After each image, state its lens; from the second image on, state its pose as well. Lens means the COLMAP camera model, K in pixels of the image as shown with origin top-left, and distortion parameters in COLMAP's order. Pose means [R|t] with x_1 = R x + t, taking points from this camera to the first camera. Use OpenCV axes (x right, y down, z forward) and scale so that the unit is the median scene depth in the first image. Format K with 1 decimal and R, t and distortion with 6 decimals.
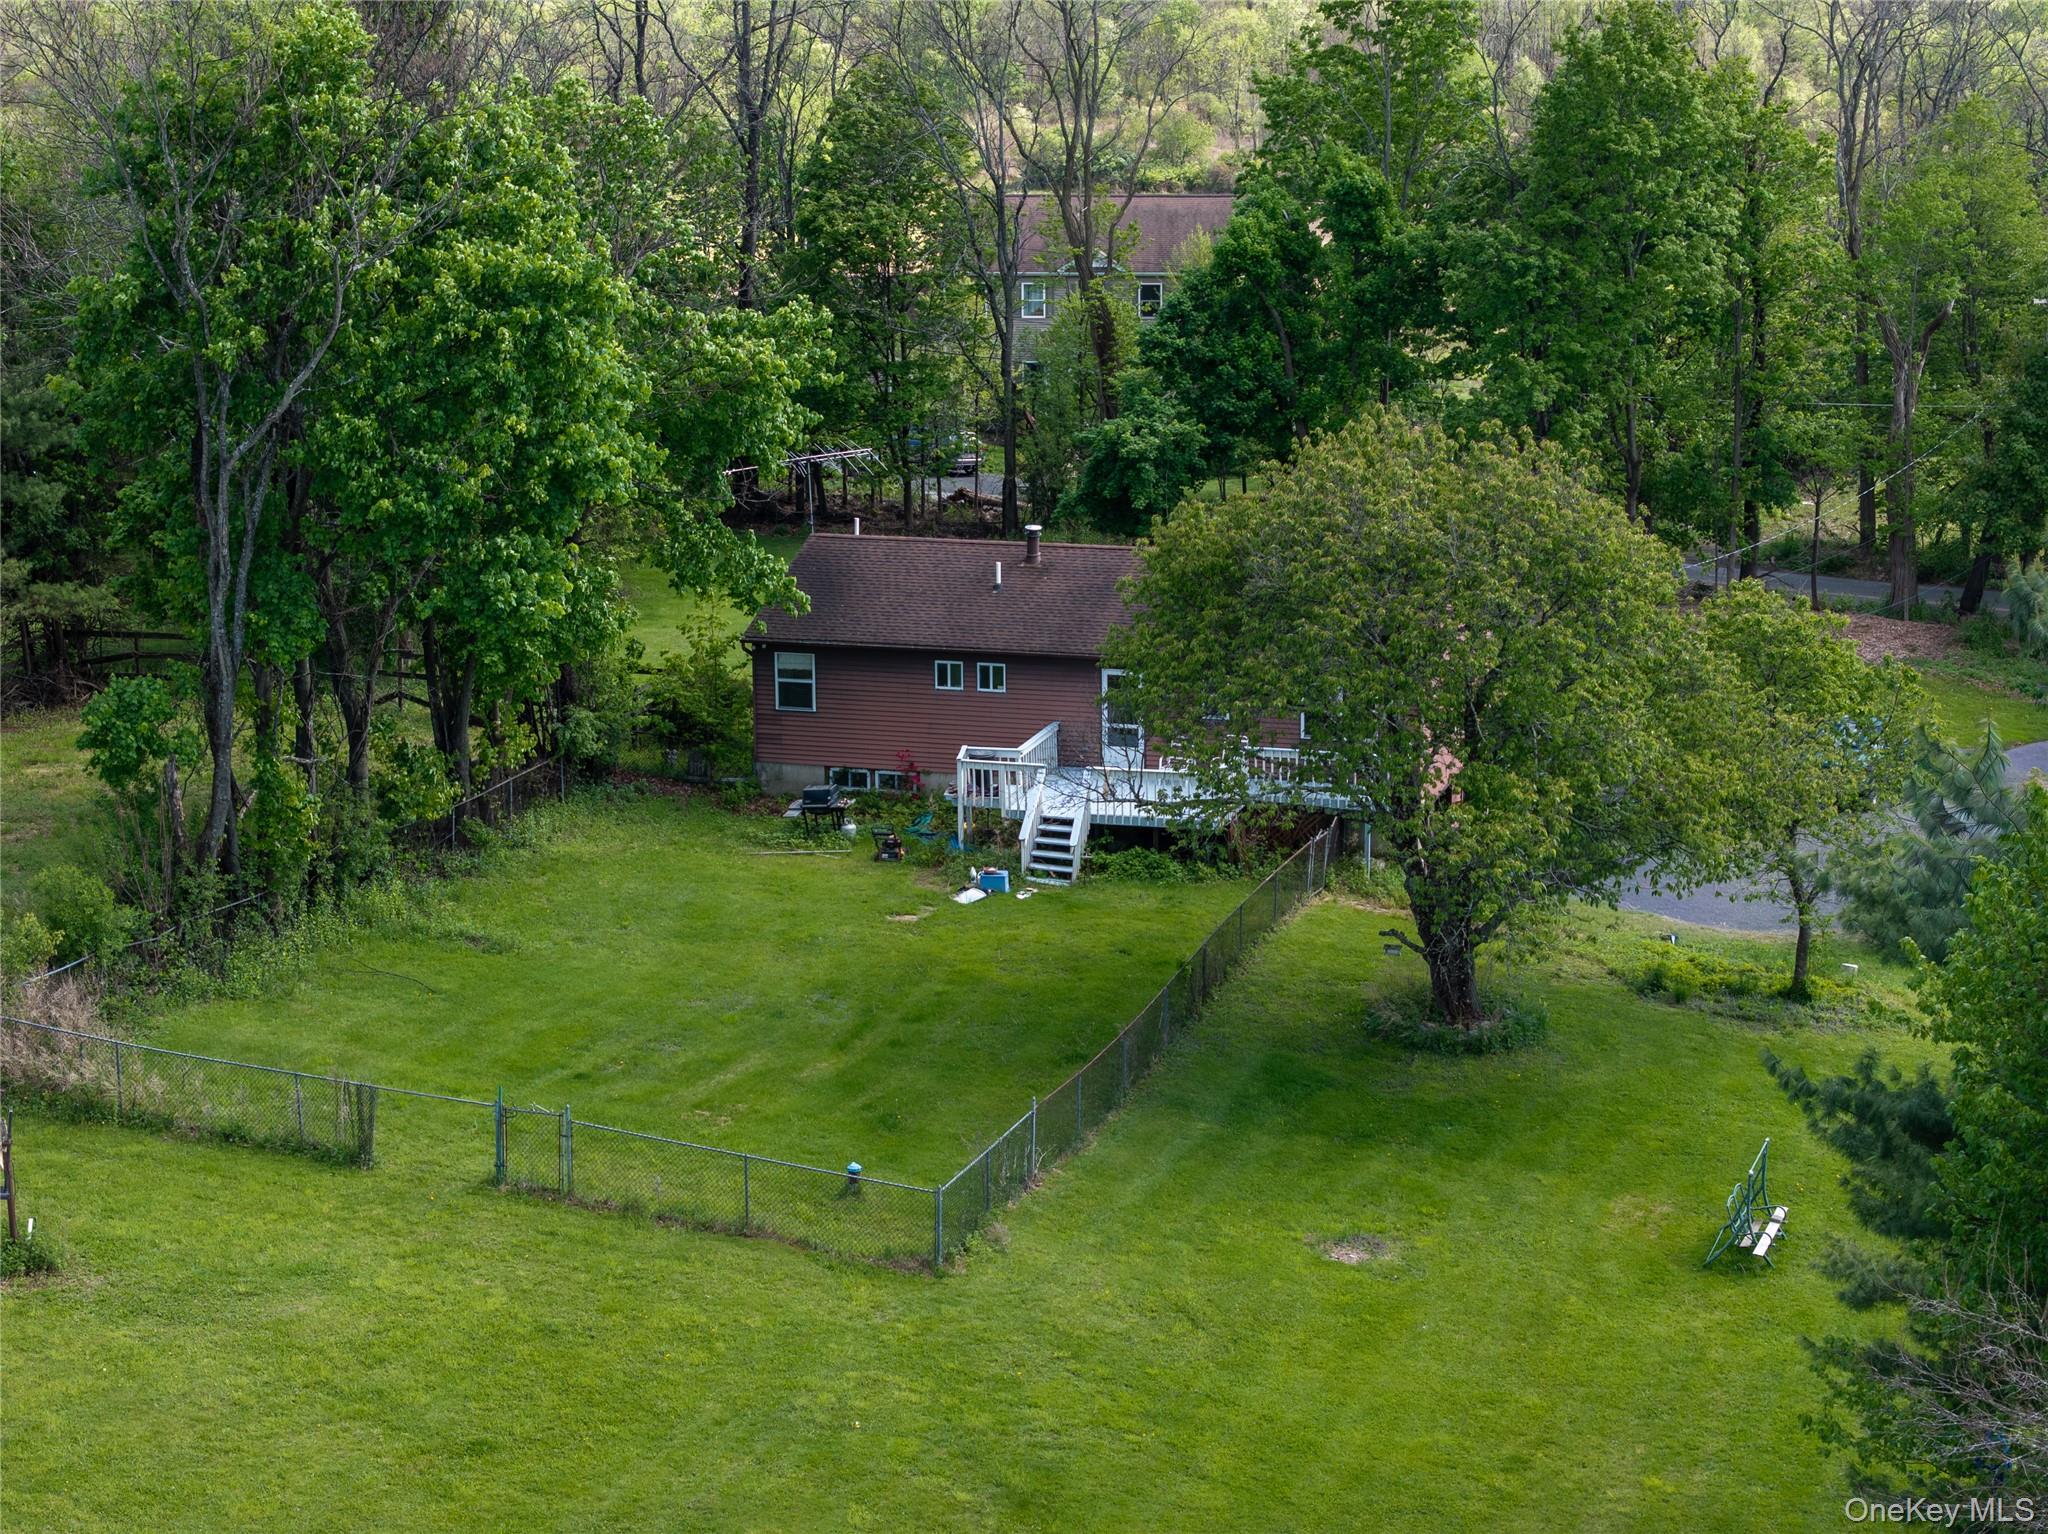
lens RADIAL K [[4147.8, 0, 1018.5], [0, 4147.8, 921.3], [0, 0, 1]] dist [-0.088145, 0.156082]
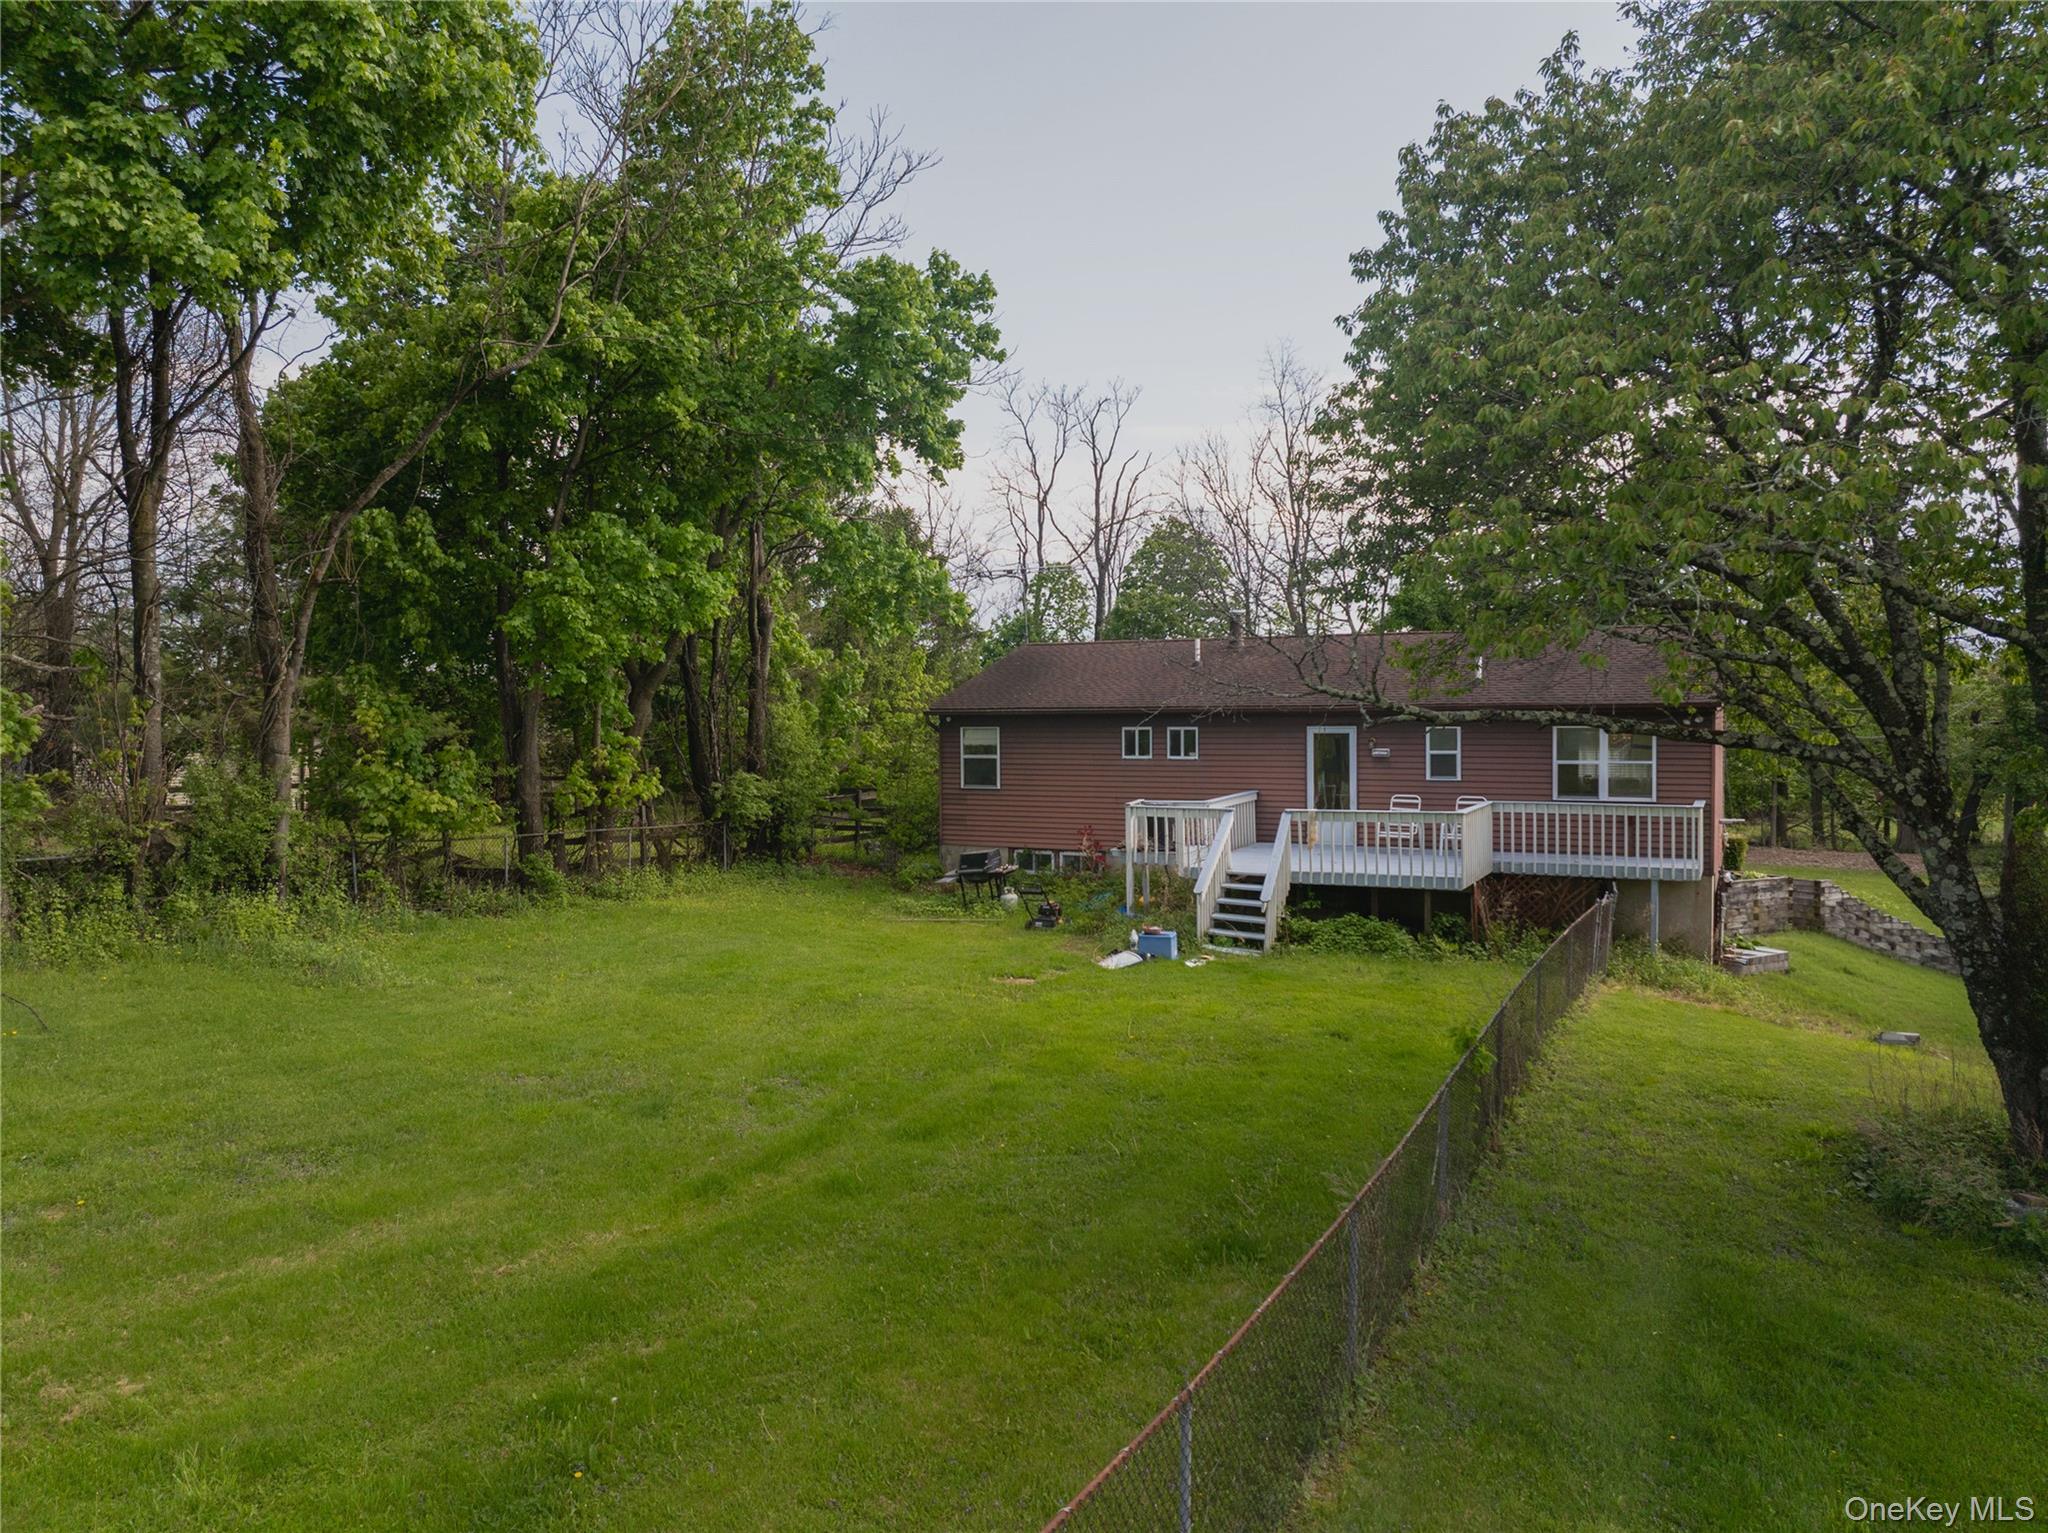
lens RADIAL K [[1442.4, 0, 1020.2], [0, 1442.4, 768.2], [0, 0, 1]] dist [-0.070874, 0.055018]
pose [[0.983560, 0.007463, -0.180426, 0.015885], [-0.045511, 0.977137, -0.207681, 0.013787], [0.174751, 0.212478, 0.961413, 0.717572]]
